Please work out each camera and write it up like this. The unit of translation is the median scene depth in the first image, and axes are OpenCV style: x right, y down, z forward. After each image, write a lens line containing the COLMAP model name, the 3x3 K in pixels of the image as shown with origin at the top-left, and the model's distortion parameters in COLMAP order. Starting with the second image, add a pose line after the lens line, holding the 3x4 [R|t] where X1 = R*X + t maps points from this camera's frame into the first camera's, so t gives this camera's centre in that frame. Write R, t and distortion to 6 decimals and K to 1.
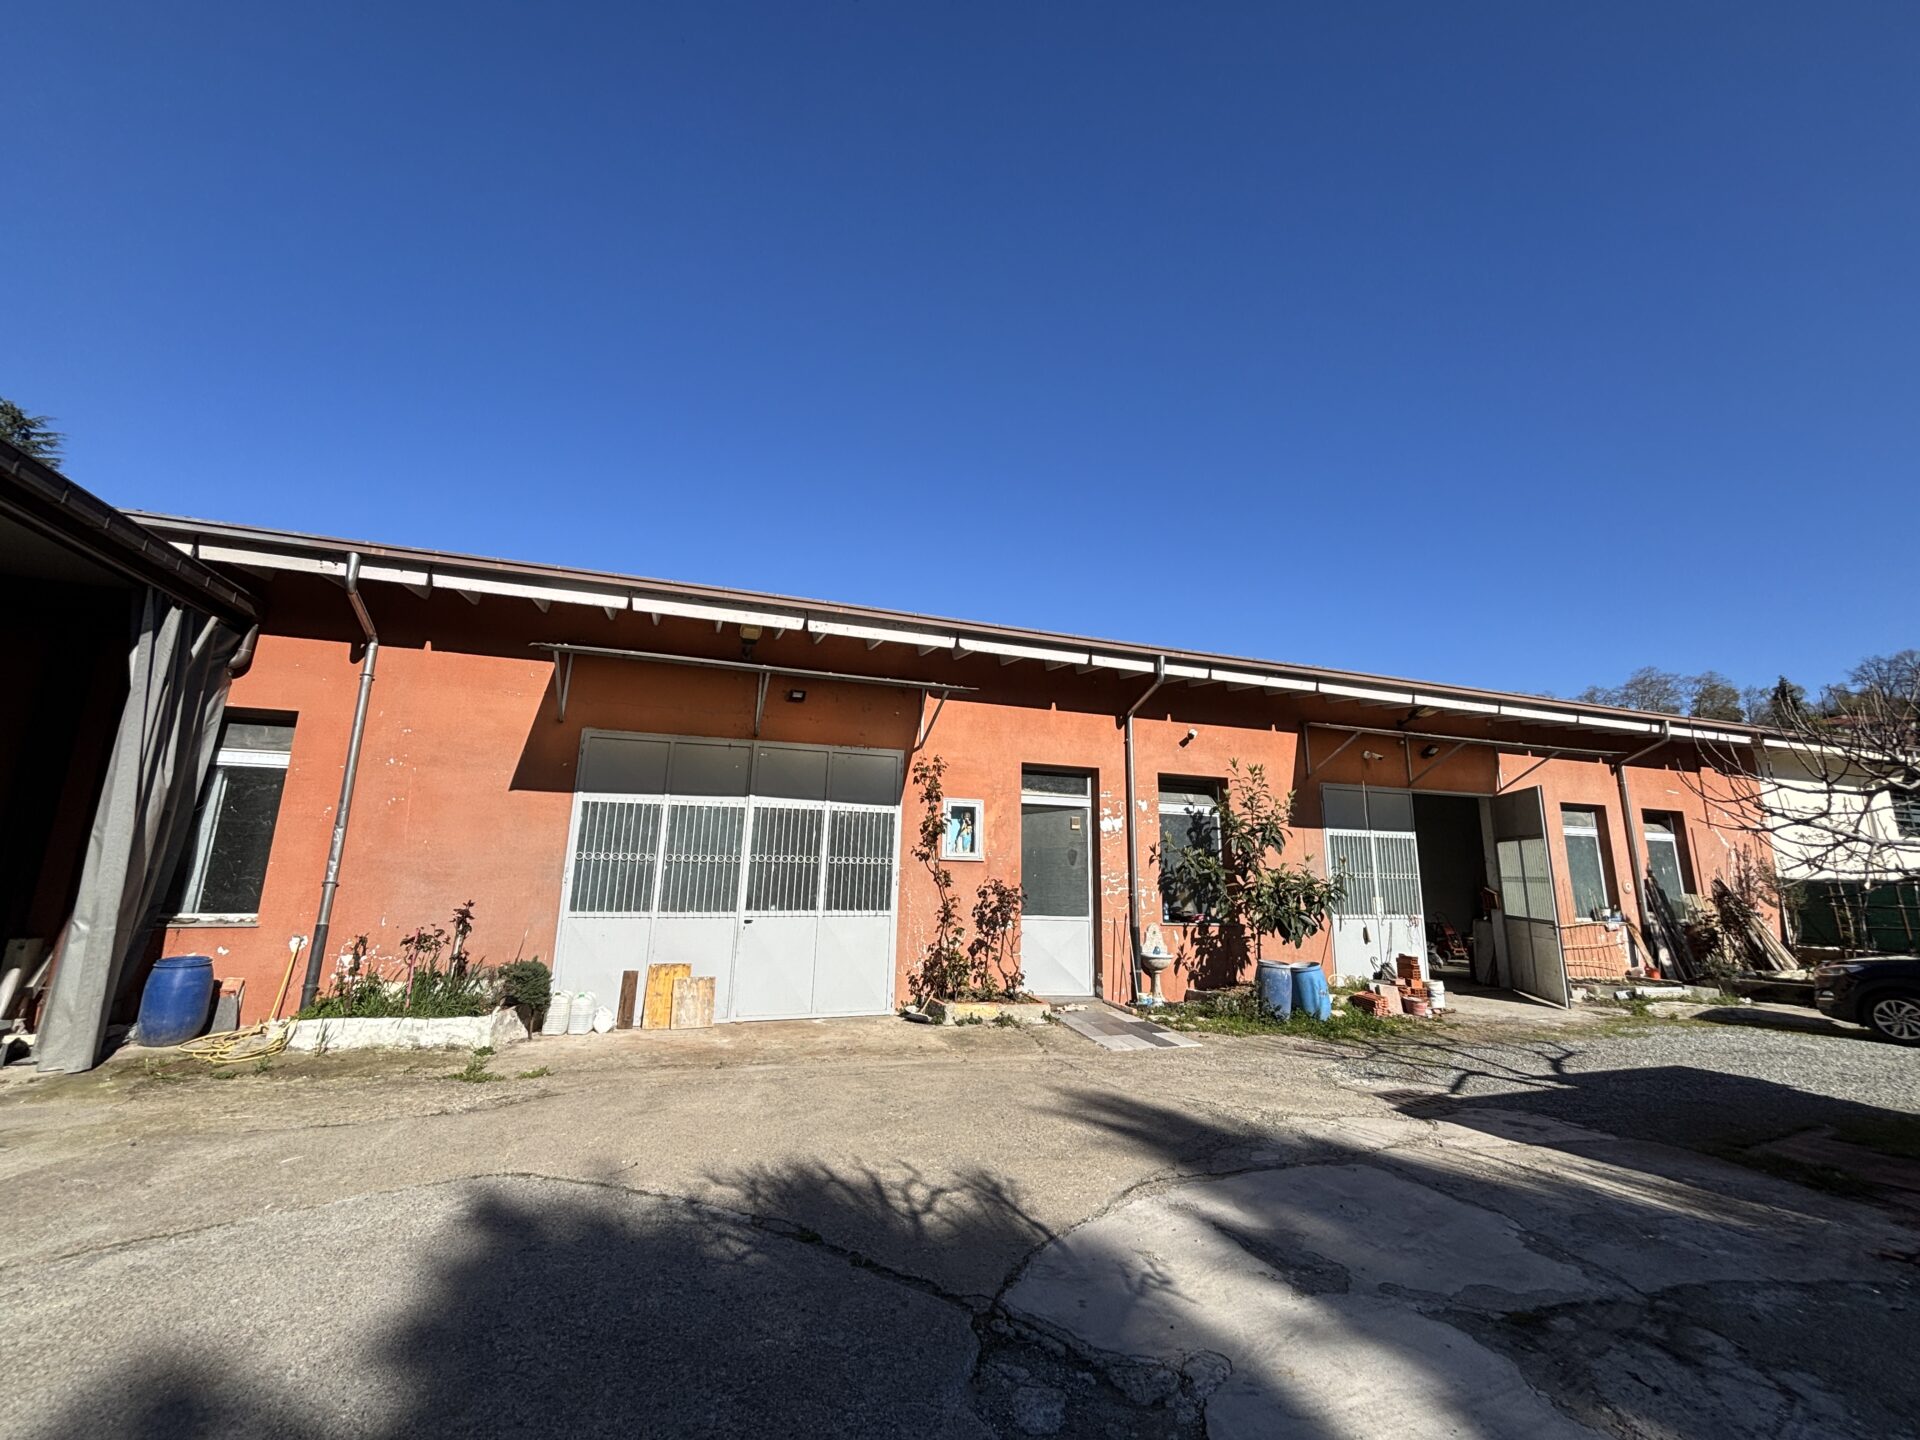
lens RADIAL K [[782.6, 0, 955.8], [0, 782.6, 707.8], [0, 0, 1]] dist [-0.001149, 0.000746]
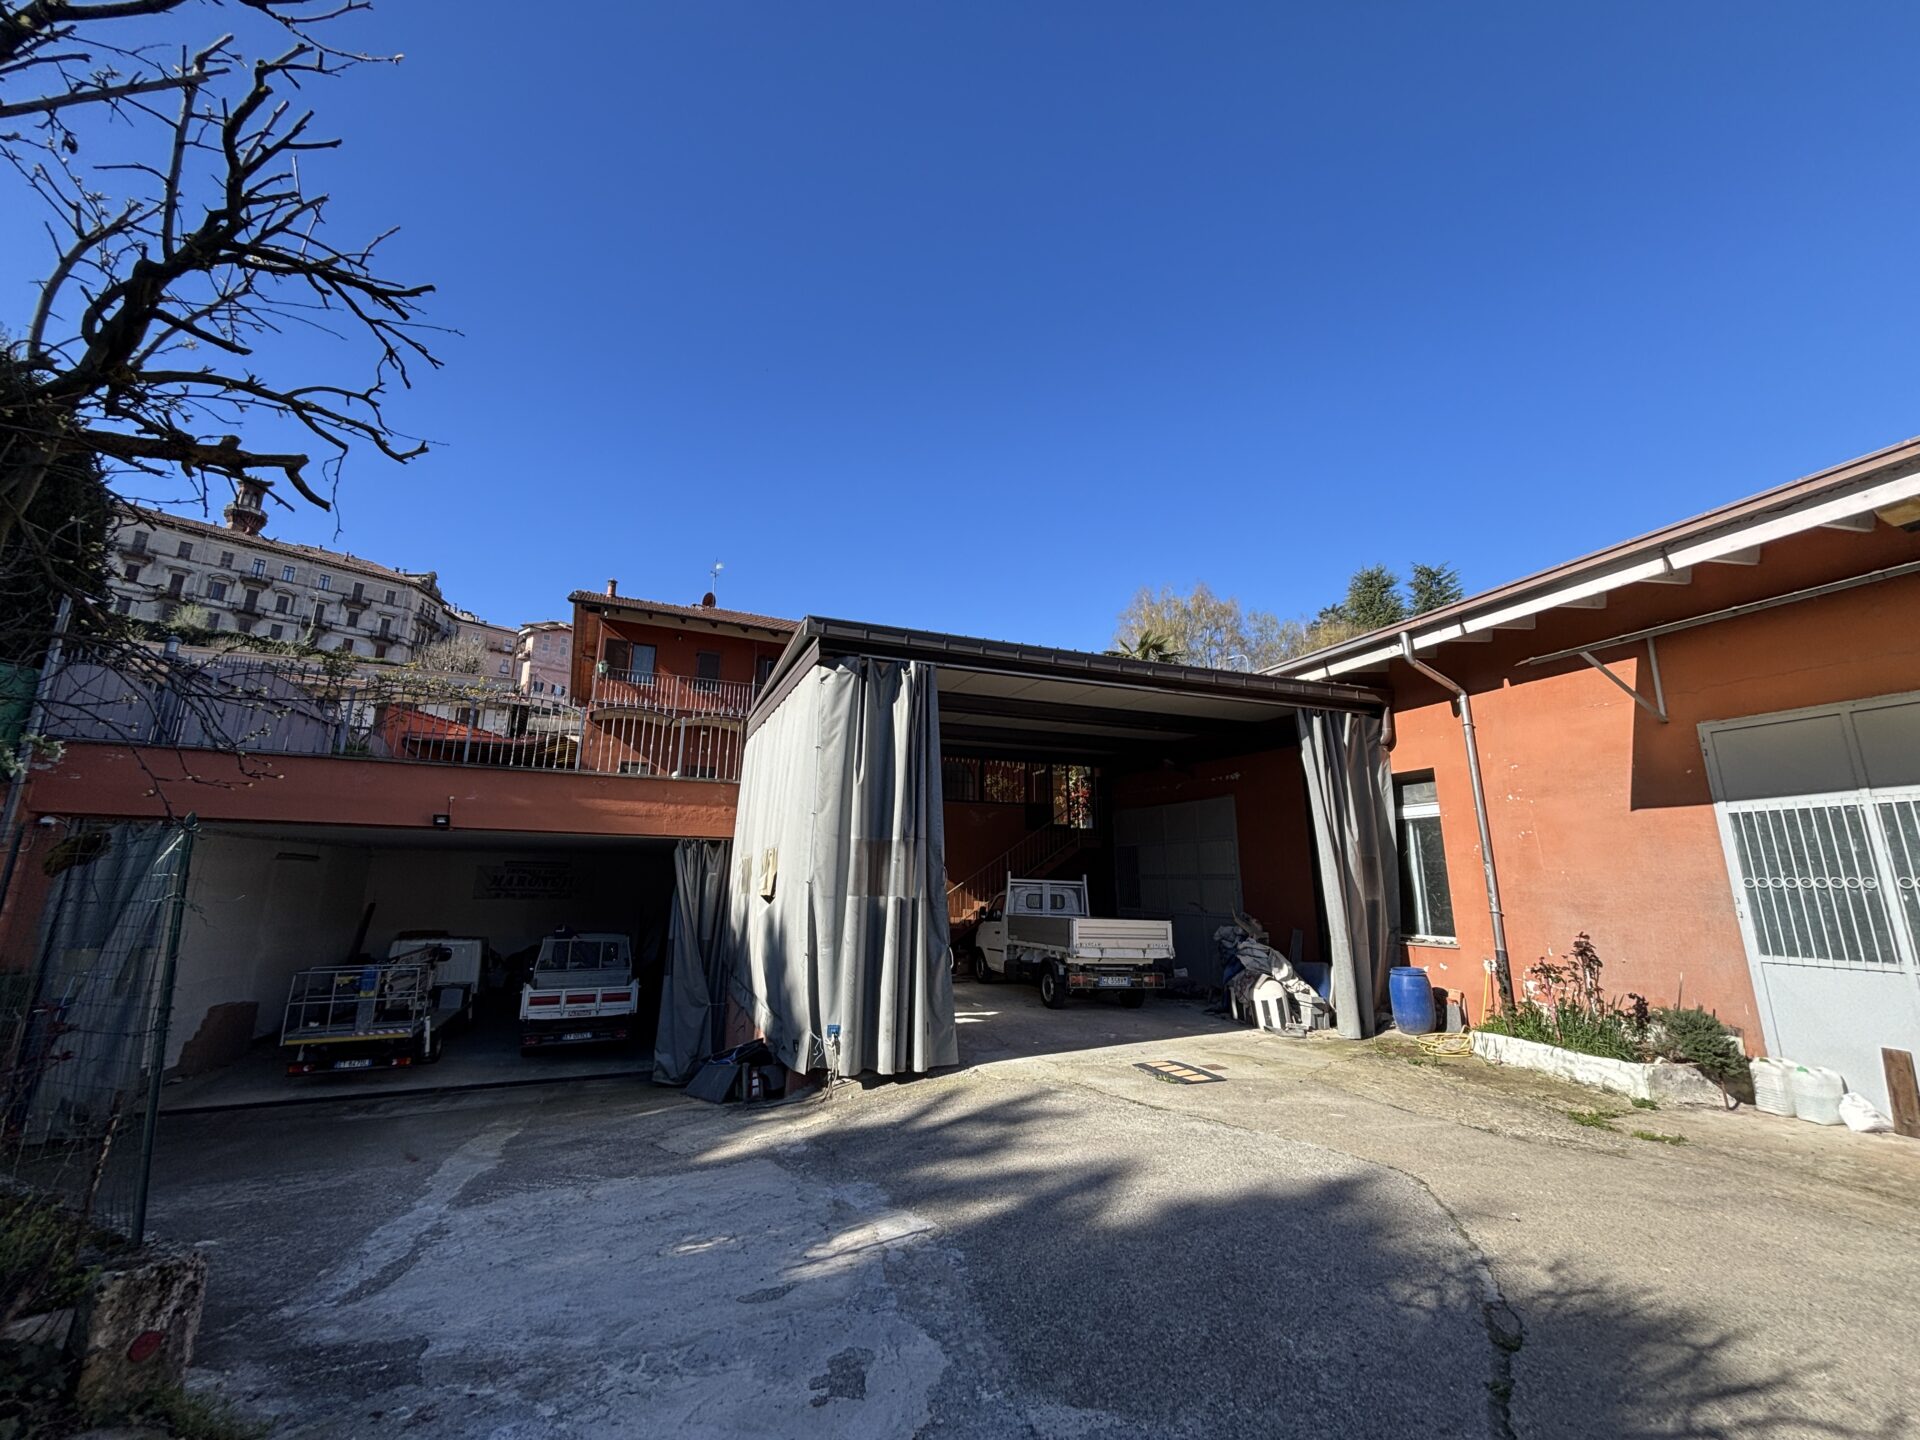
lens RADIAL K [[782.6, 0, 948.1], [0, 782.6, 706.4], [0, 0, 1]] dist [-0.001149, 0.000746]
pose [[0.007108, -0.243261, -0.969935, 0.356811], [0.196541, 0.951380, -0.237167, 0.056334], [0.980470, -0.188946, 0.054573, 0.235887]]
